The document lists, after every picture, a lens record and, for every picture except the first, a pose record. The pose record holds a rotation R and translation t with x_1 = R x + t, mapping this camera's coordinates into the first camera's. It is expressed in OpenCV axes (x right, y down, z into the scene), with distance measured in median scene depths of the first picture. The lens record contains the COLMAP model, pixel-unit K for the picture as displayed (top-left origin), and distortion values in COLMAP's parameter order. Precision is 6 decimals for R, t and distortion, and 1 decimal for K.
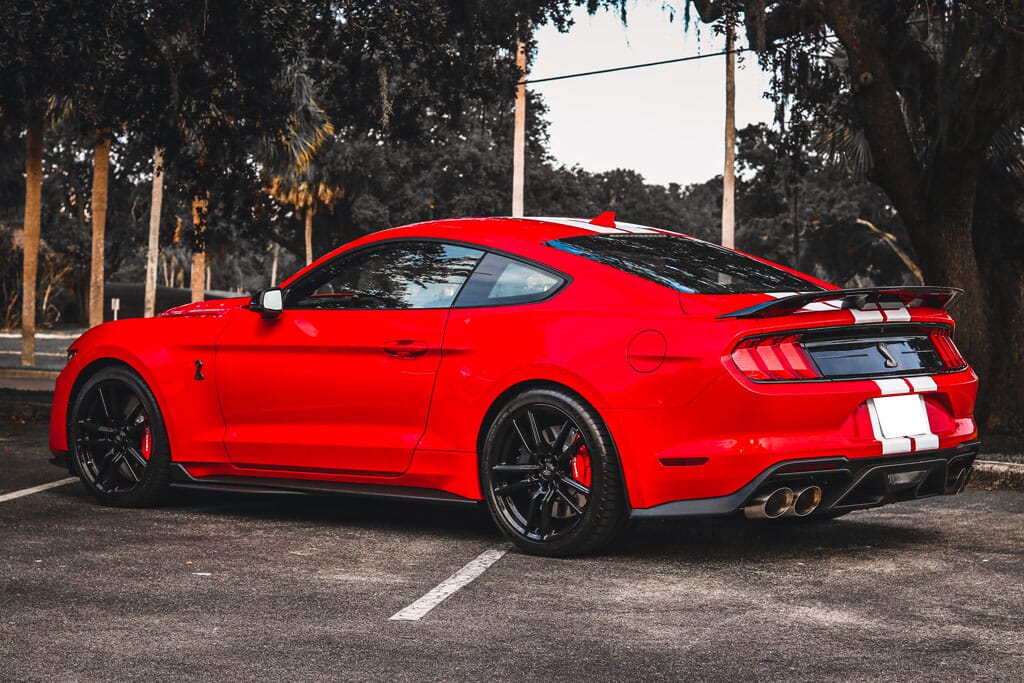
lens RADIAL K [[2491.1, 0, 512.0], [0, 2491.1, 341.5], [0, 0, 1]] dist [-0.036648, 0.036769]
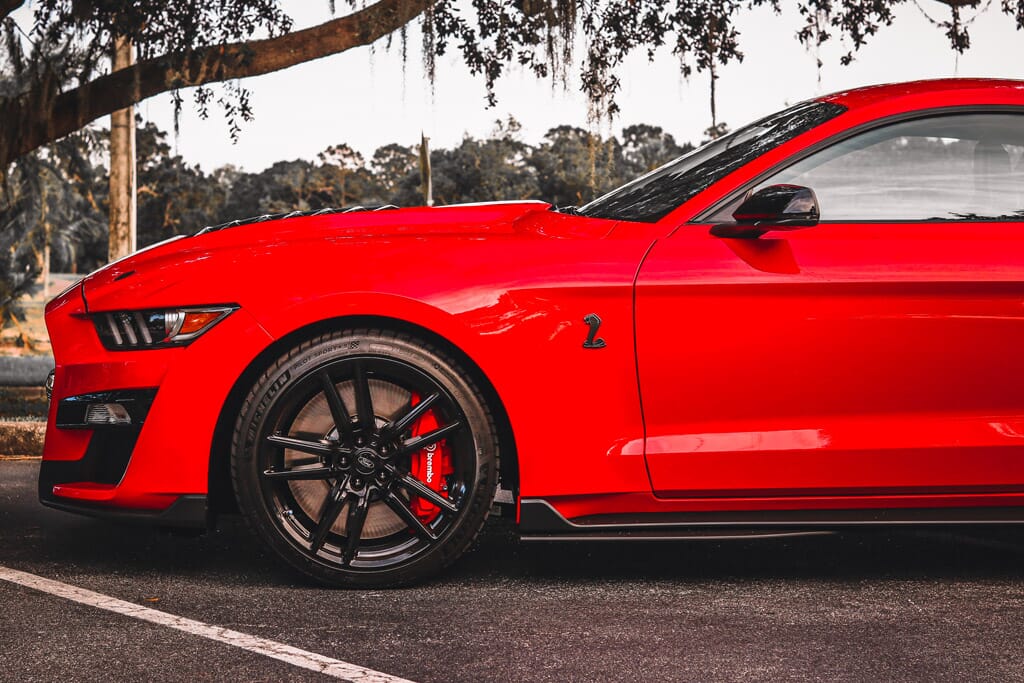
lens RADIAL K [[2560.2, 0, 512.0], [0, 2560.2, 341.5], [0, 0, 1]] dist [-0.048287, 0.217184]
pose [[0.701039, -0.033906, 0.712317, -0.630774], [0.018450, 0.999397, 0.029413, -0.004340], [-0.712885, -0.007477, 0.701241, 0.690253]]
